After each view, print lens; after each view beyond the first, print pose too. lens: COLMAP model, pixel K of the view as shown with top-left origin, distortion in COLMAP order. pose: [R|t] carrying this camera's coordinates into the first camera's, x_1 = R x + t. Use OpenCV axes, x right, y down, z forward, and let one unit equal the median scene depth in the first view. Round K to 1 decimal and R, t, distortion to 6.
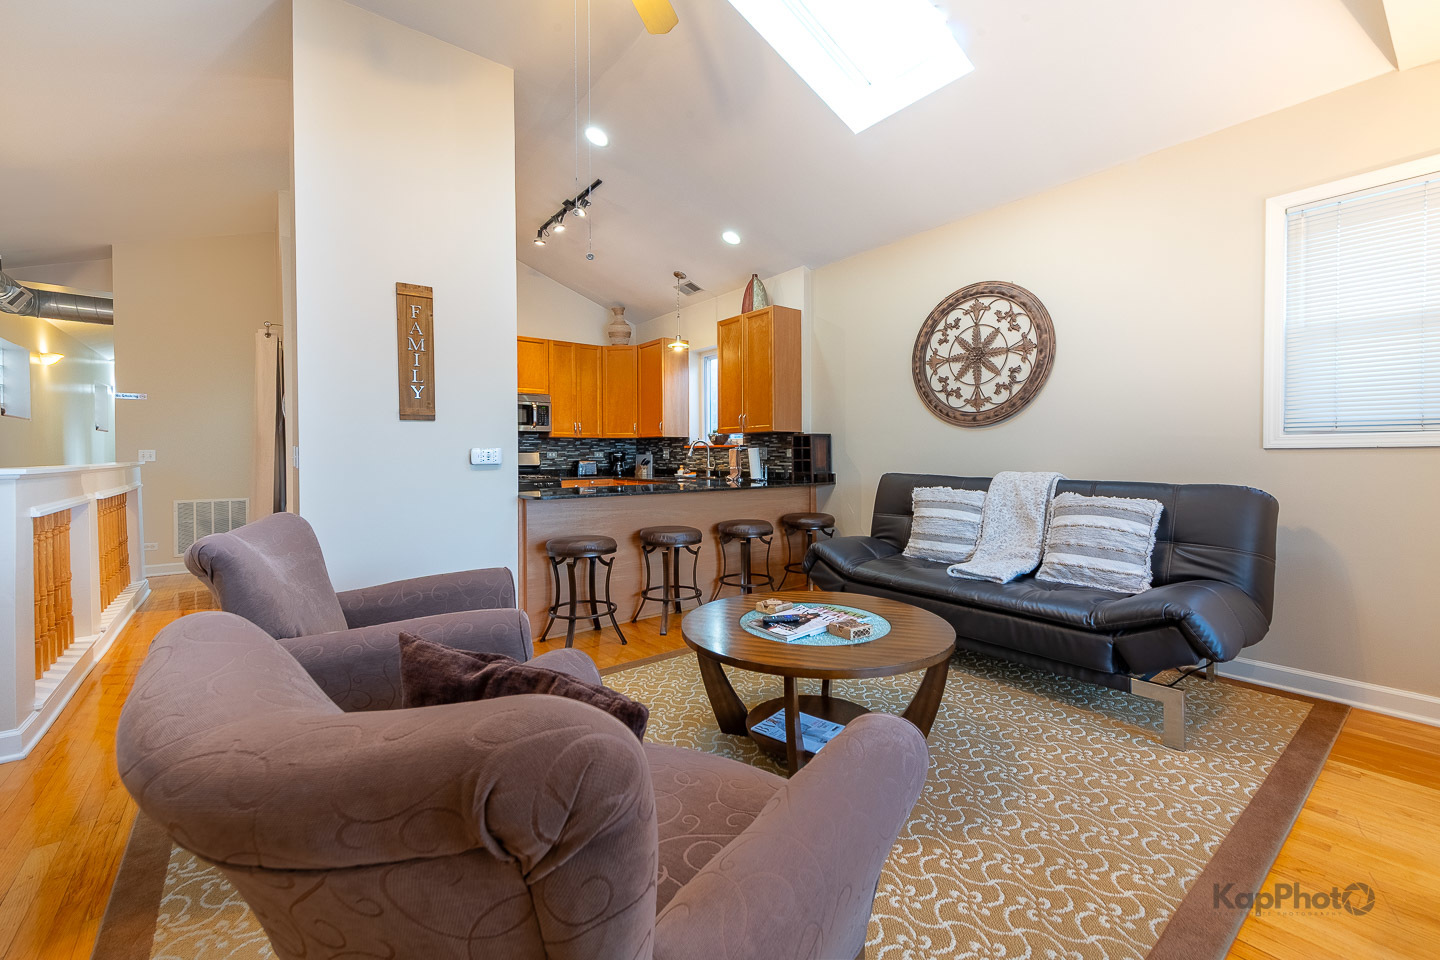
lens RADIAL K [[585.2, 0, 733.5], [0, 585.2, 472.3], [0, 0, 1]] dist [0.015568, -0.003648]
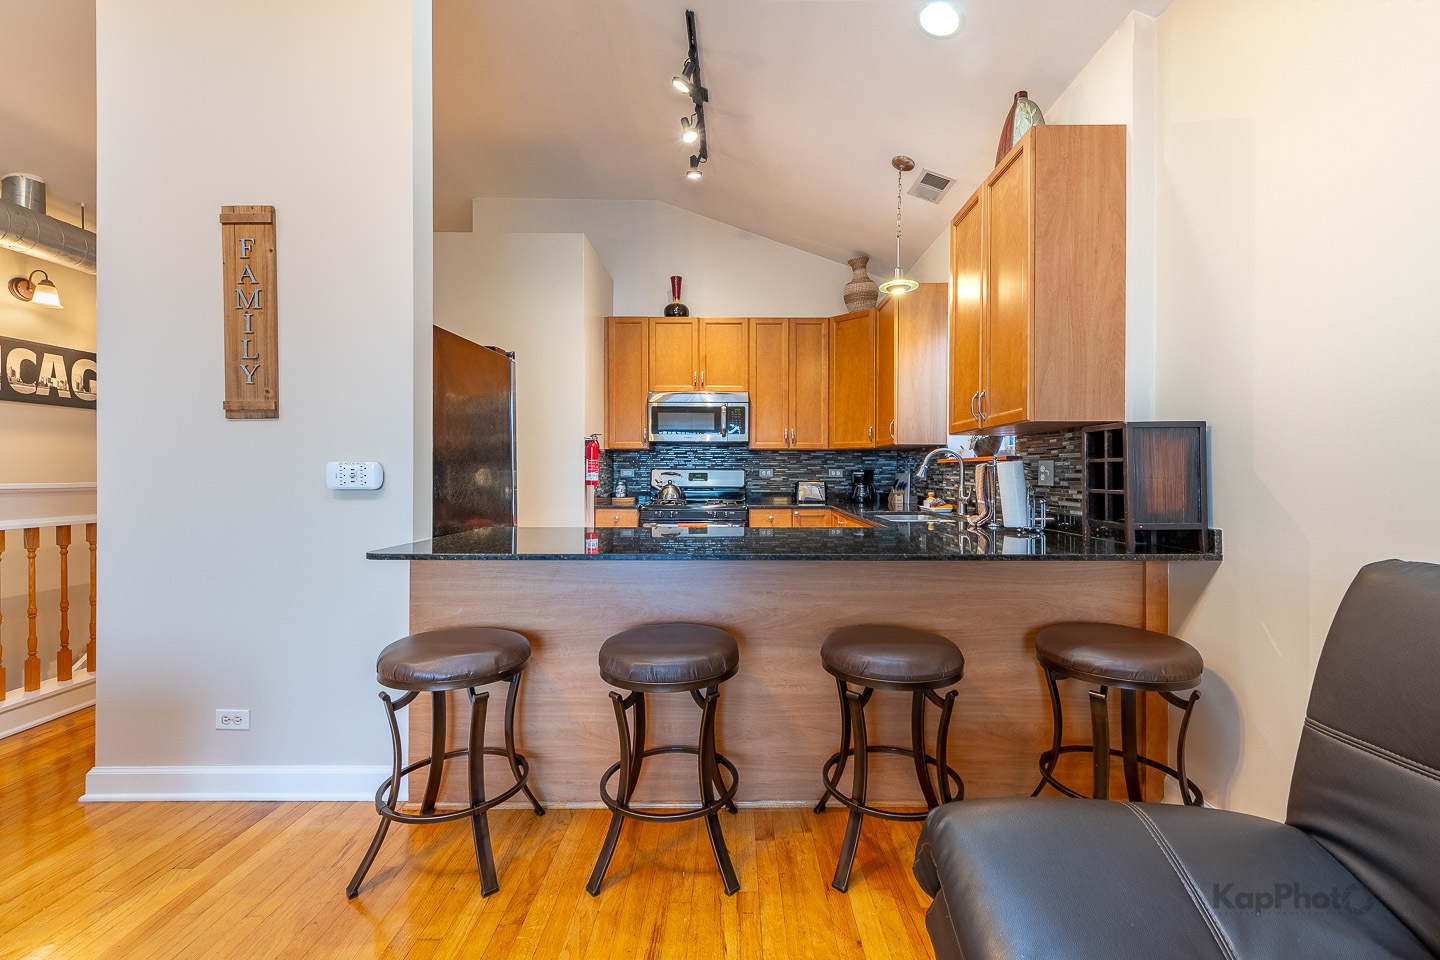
lens RADIAL K [[585.2, 0, 731.8], [0, 585.2, 474.0], [0, 0, 1]] dist [0.015568, -0.003648]
pose [[0.776498, 0.006858, -0.630083, 0.198297], [-0.024069, 0.999534, -0.018782, -0.021588], [0.629660, 0.029750, 0.776301, 0.620662]]
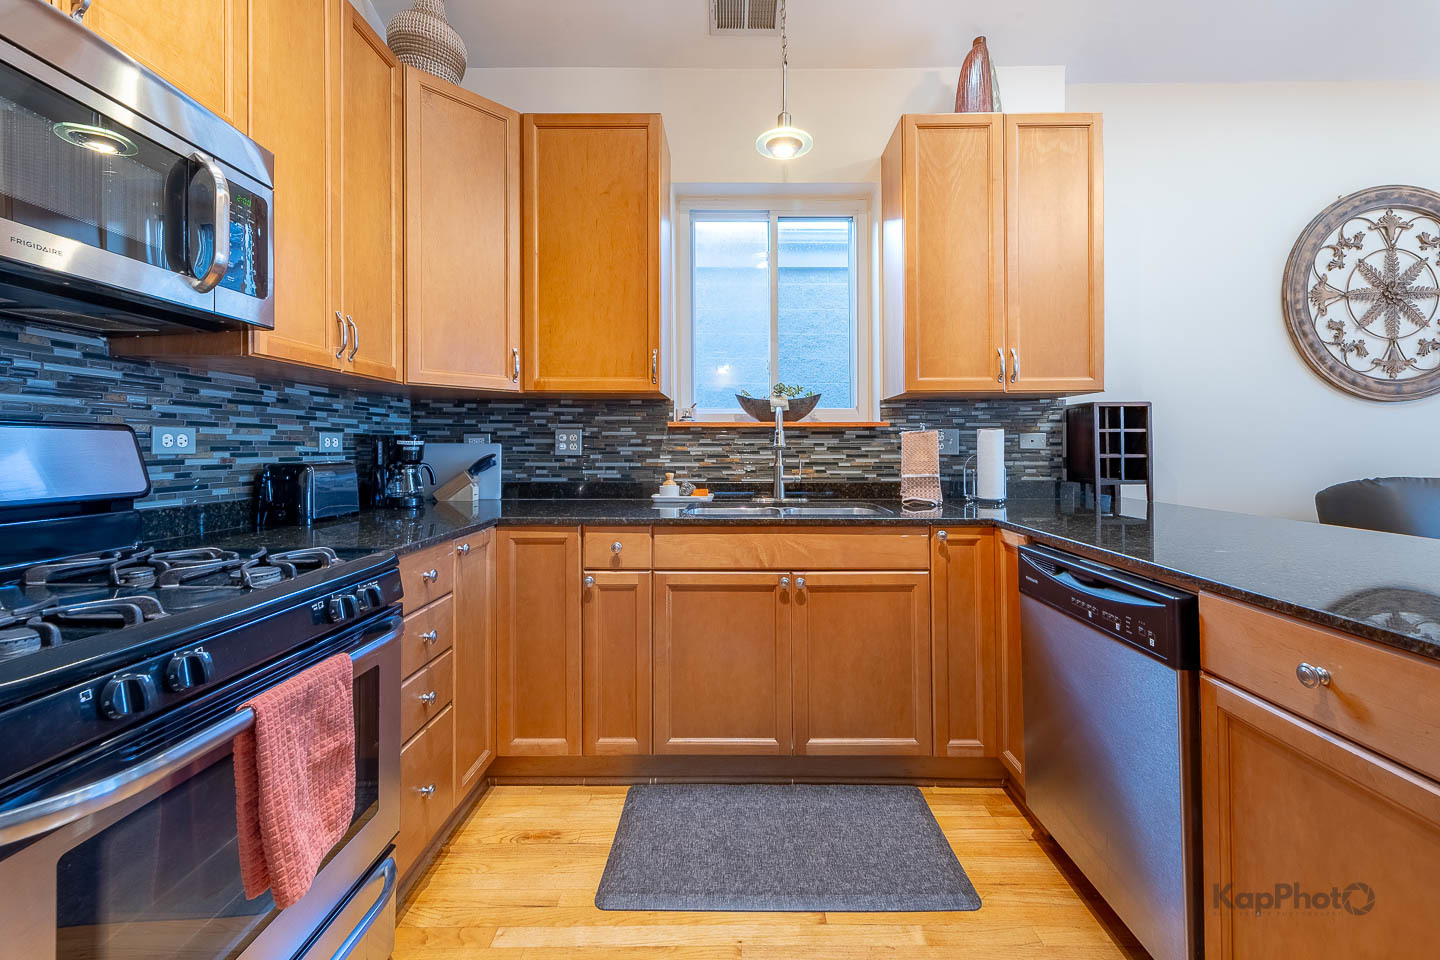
lens RADIAL K [[585.2, 0, 716.5], [0, 585.2, 448.6], [0, 0, 1]] dist [0.015568, -0.003648]
pose [[0.627519, 0.001685, 0.778599, -0.556248], [0.023383, 0.999506, -0.021009, -0.028684], [-0.778250, 0.031389, 0.627169, 1.129469]]
